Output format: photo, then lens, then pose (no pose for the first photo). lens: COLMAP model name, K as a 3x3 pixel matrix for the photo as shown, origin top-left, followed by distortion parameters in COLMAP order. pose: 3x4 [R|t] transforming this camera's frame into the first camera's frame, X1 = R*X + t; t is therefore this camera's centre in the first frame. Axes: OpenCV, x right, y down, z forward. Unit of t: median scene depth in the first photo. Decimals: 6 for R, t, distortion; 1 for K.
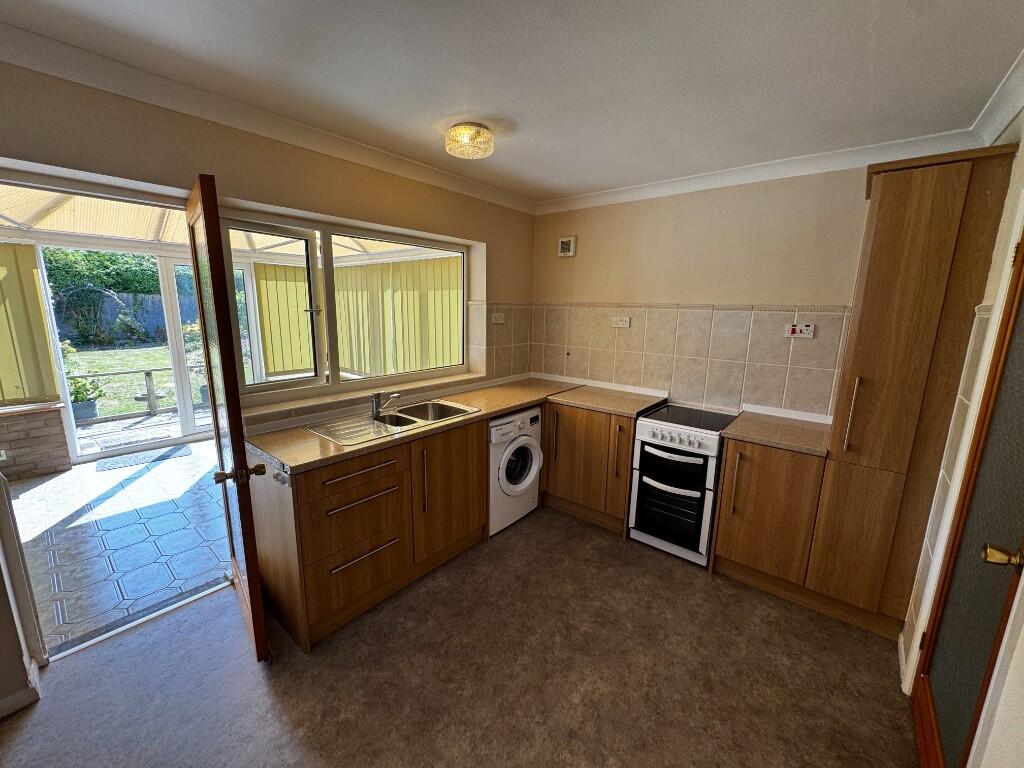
lens RADIAL K [[409.7, 0, 514.1], [0, 409.7, 385.7], [0, 0, 1]] dist [-0.000291, -0.000016]
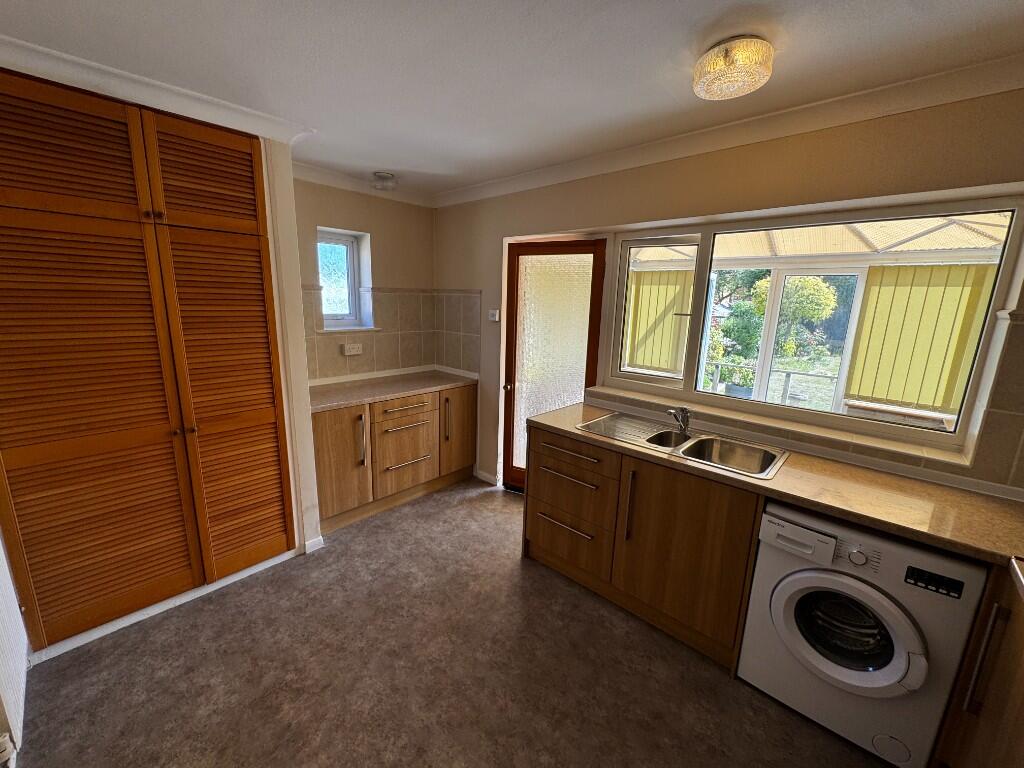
lens RADIAL K [[404.6, 0, 515.2], [0, 404.6, 381.5], [0, 0, 1]] dist [-0.016604, -0.000017]
pose [[-0.045560, 0.185734, -0.981543, 0.541388], [-0.225503, 0.955290, 0.191233, -0.121001], [0.973177, 0.230053, -0.001640, 0.638031]]
